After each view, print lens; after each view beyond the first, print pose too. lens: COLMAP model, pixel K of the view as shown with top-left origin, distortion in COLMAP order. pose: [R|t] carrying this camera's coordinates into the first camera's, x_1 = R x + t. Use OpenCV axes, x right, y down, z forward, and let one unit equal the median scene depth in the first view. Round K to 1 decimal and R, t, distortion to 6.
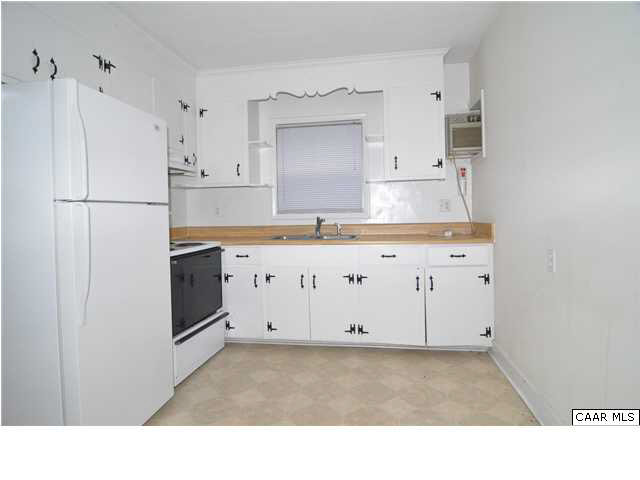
lens RADIAL K [[368.7, 0, 339.2], [0, 368.7, 225.6], [0, 0, 1]] dist [-0.002122, -0.001782]
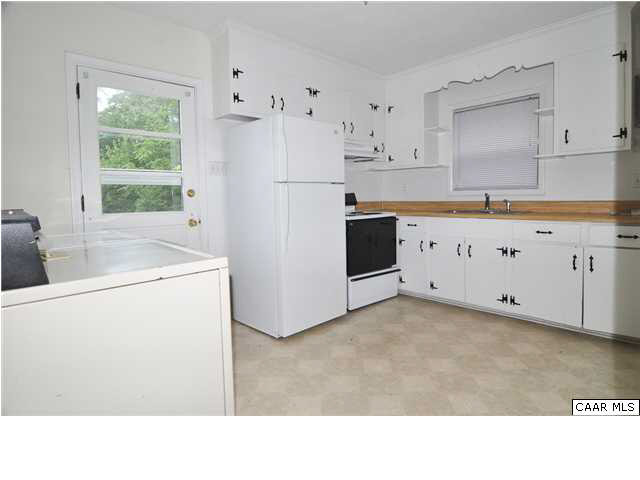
lens RADIAL K [[368.7, 0, 339.2], [0, 368.7, 225.6], [0, 0, 1]] dist [-0.002122, -0.001782]
pose [[0.803876, 0.053110, -0.592421, 0.266454], [-0.018703, 0.997770, 0.064069, 0.010107], [0.594503, -0.040424, 0.803077, -0.129292]]
